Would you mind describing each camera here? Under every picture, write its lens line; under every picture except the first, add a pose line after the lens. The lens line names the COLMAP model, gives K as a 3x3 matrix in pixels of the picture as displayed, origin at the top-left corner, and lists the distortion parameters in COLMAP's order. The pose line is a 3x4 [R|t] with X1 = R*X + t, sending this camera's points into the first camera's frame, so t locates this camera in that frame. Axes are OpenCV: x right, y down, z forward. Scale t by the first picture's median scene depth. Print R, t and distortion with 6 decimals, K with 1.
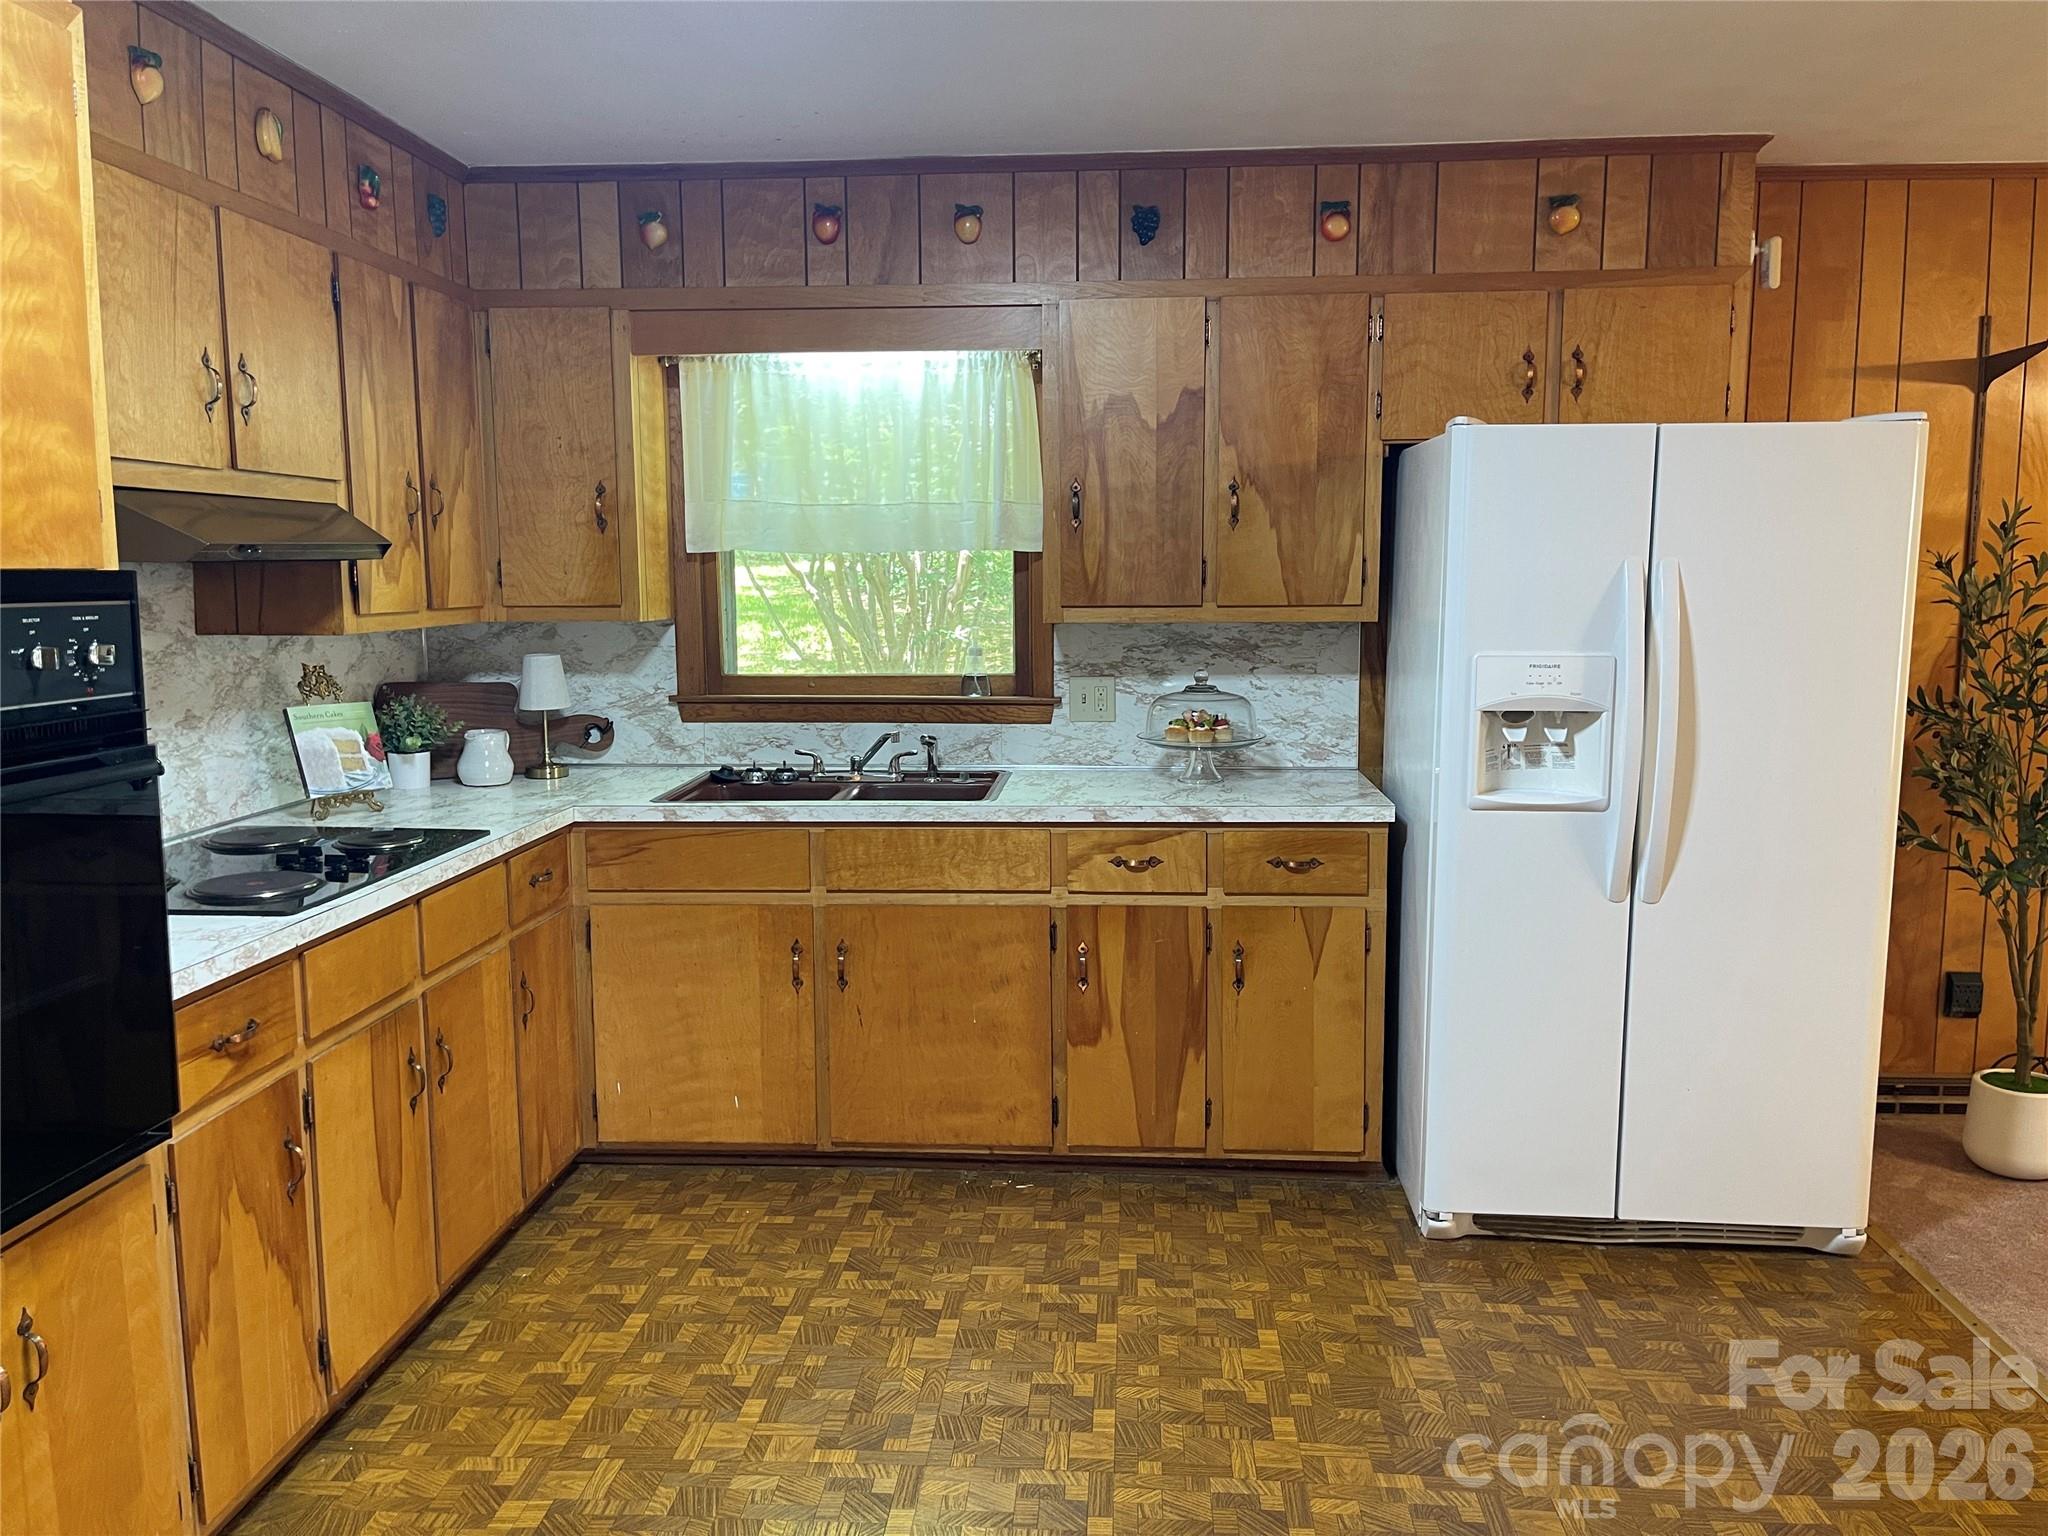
lens RADIAL K [[1540.7, 0, 1041.4], [0, 1540.7, 758.8], [0, 0, 1]] dist [0.078695, -0.100694]
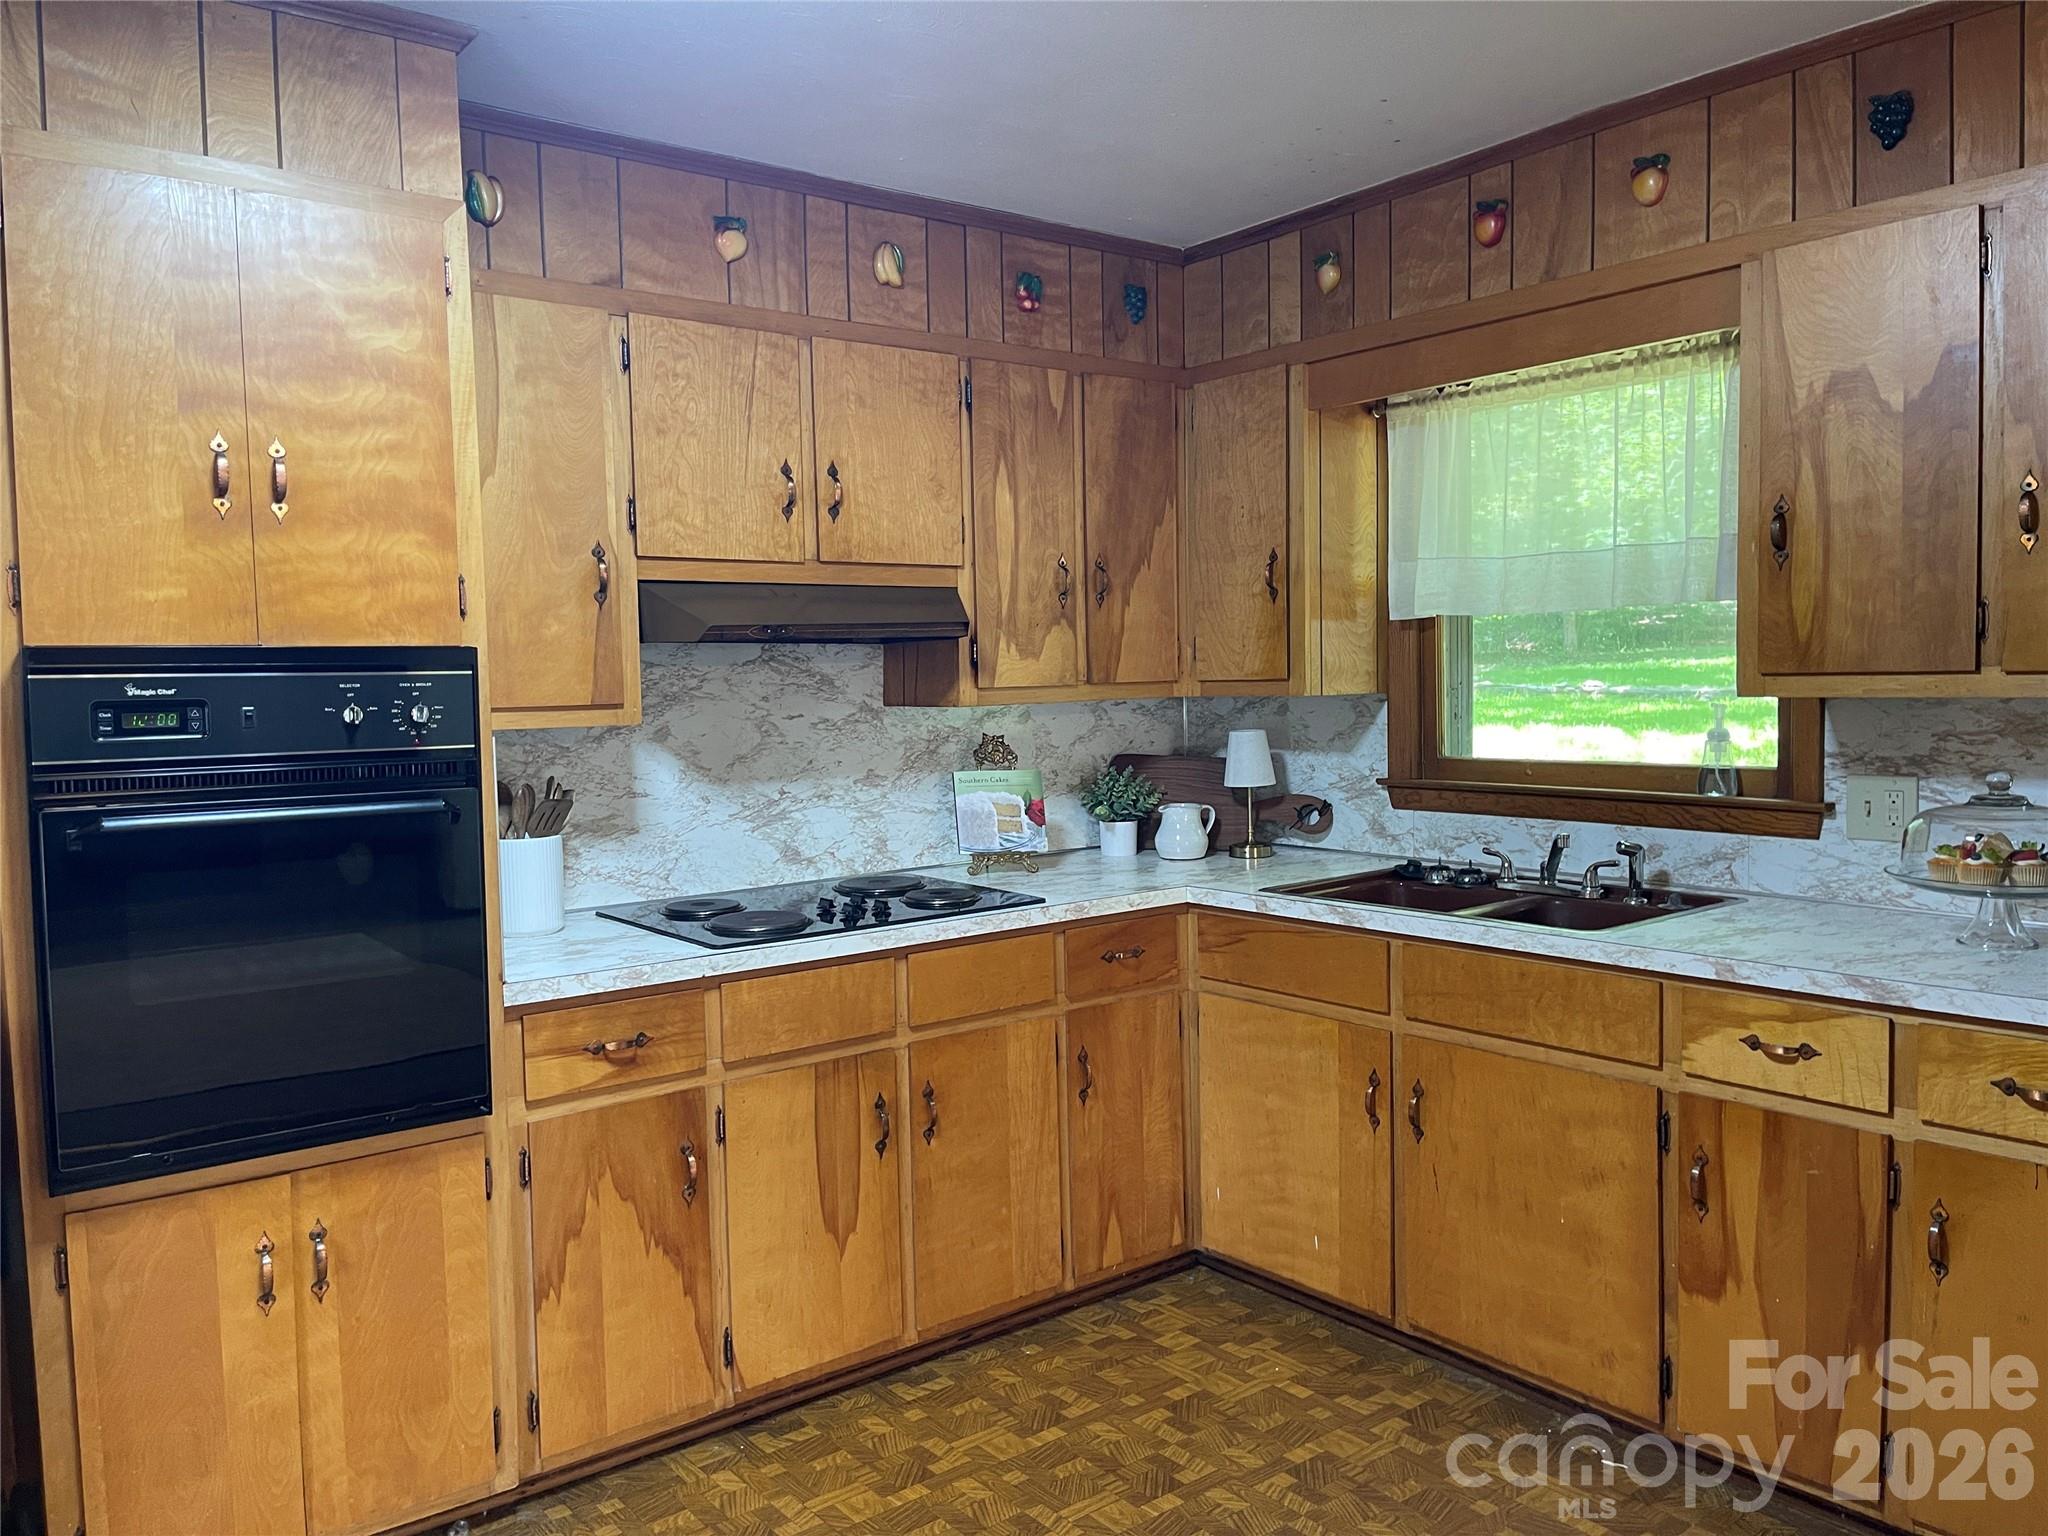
lens RADIAL K [[1548.9, 0, 1018.5], [0, 1548.9, 771.4], [0, 0, 1]] dist [0.075704, -0.099685]
pose [[0.663965, 0.039342, -0.746728, 0.361494], [-0.072999, 0.997255, -0.012368, -0.021949], [0.744191, 0.062722, 0.665015, 0.289990]]
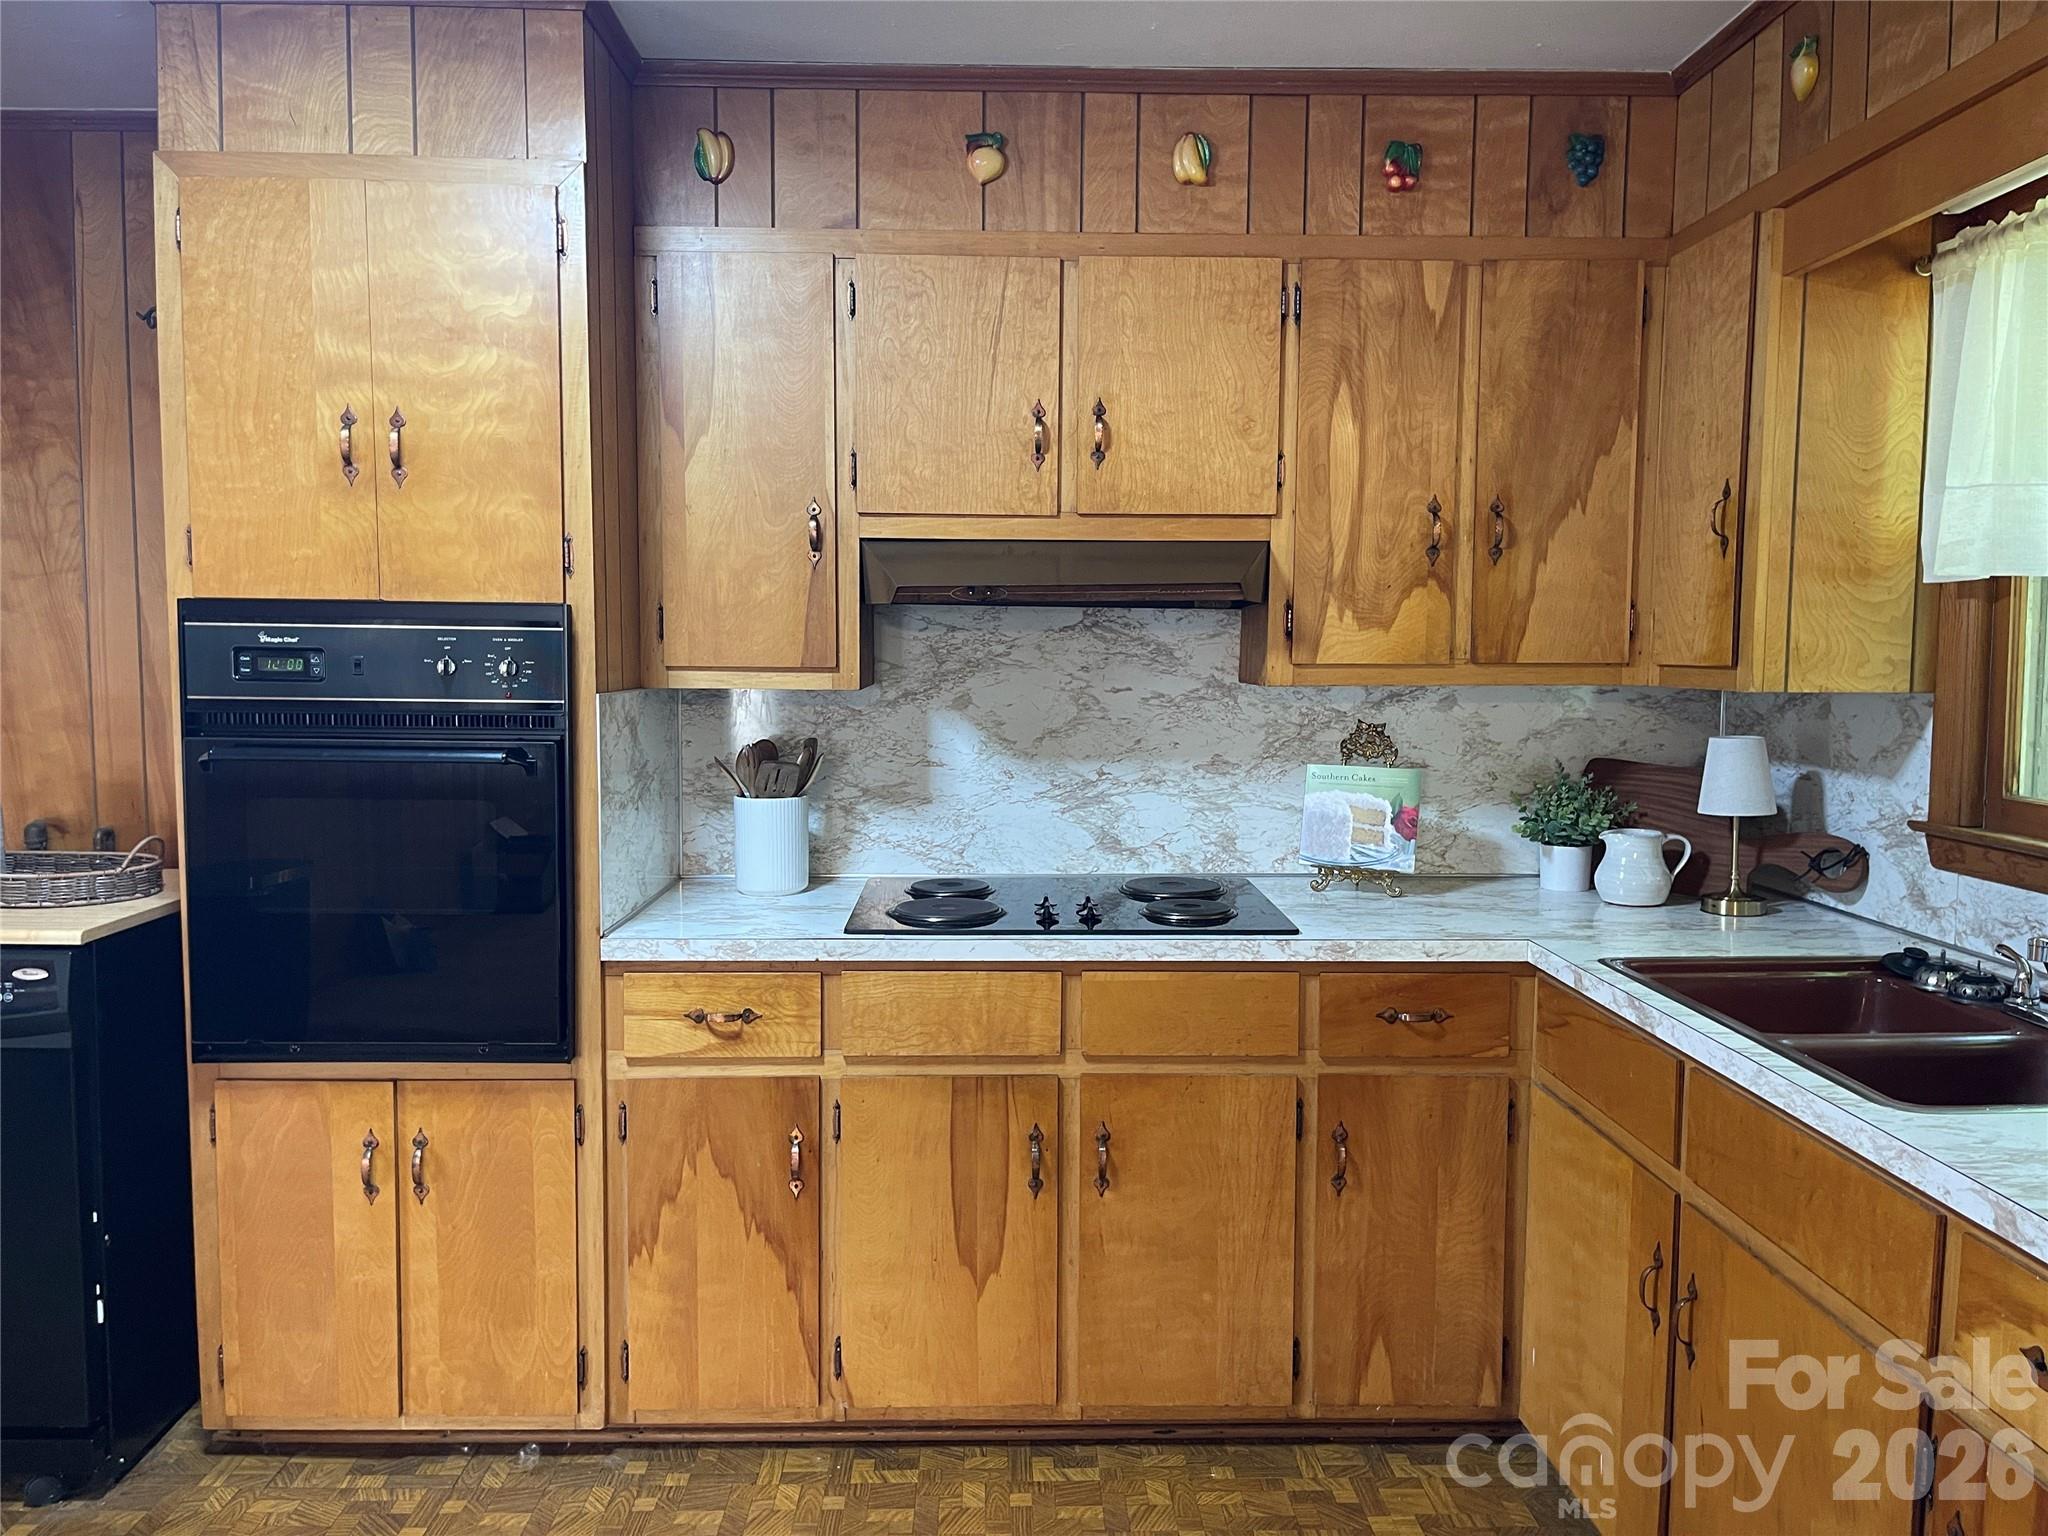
lens RADIAL K [[1549.3, 0, 1039.8], [0, 1549.3, 771.8], [0, 0, 1]] dist [0.076458, -0.103039]
pose [[0.091763, 0.086944, -0.991978, 0.405814], [-0.128380, 0.988900, 0.074798, -0.074570], [0.987471, 0.120486, 0.101906, 0.725840]]
